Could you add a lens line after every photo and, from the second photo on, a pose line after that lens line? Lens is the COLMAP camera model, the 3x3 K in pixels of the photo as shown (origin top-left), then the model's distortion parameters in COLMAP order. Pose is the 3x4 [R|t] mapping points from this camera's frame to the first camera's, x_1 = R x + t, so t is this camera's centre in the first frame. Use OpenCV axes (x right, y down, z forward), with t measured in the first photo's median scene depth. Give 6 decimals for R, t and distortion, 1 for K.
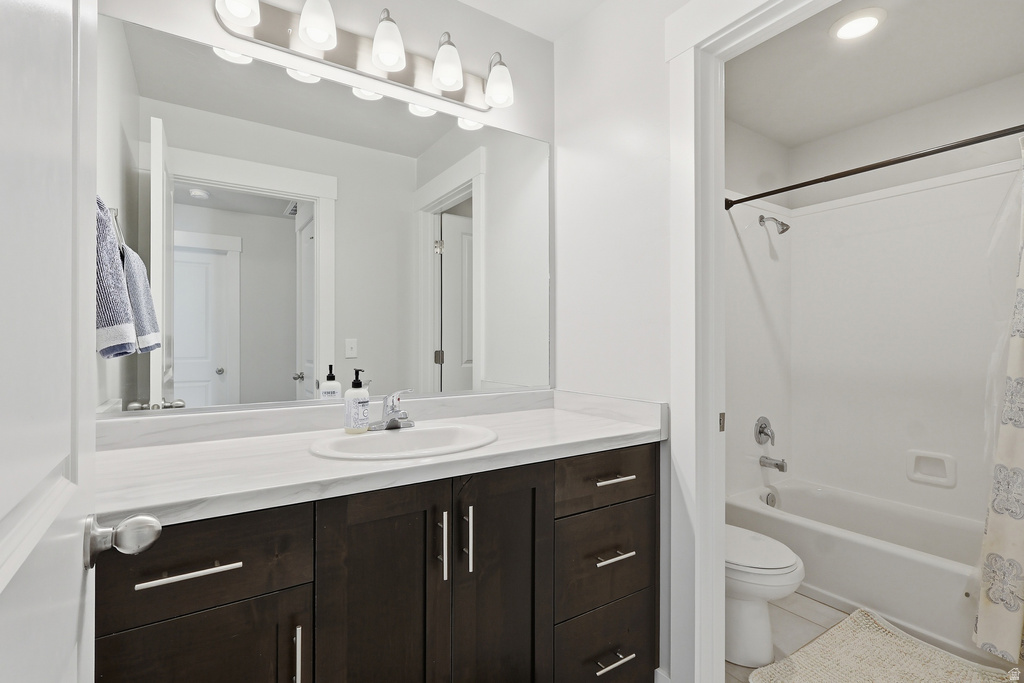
lens RADIAL K [[478.2, 0, 510.0], [0, 478.2, 342.3], [0, 0, 1]] dist [-0.004457, 0.001309]
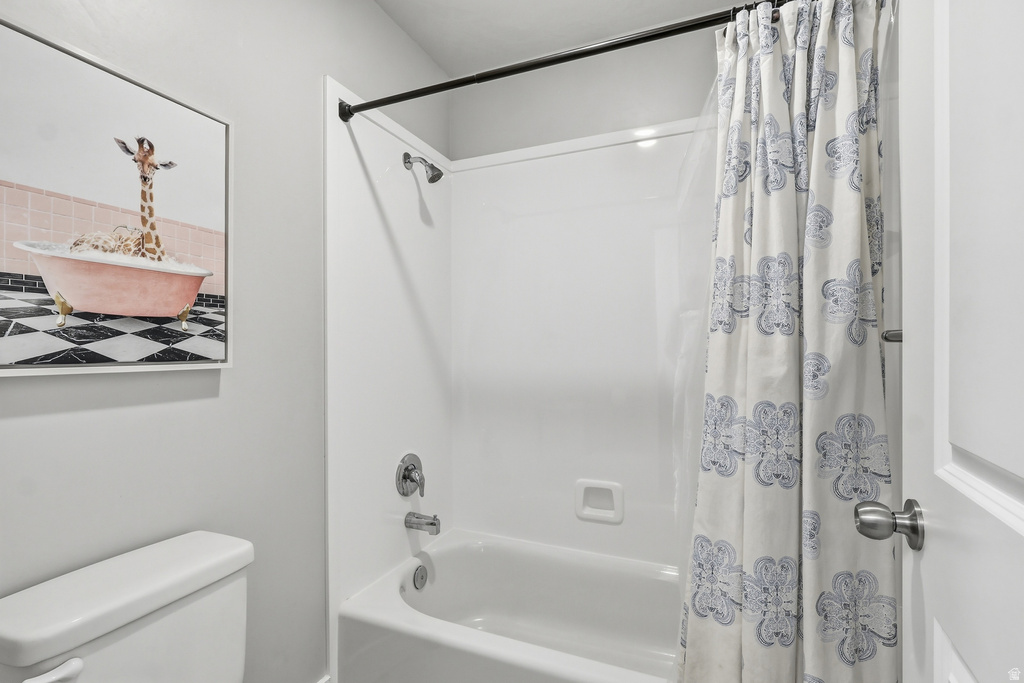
lens RADIAL K [[478.2, 0, 511.7], [0, 478.2, 343.4], [0, 0, 1]] dist [-0.004457, 0.001309]
pose [[0.834008, 0.000650, 0.551752, 0.289888], [0.001831, 0.999991, -0.003946, 0.003622], [-0.551750, 0.004302, 0.833999, 0.374713]]
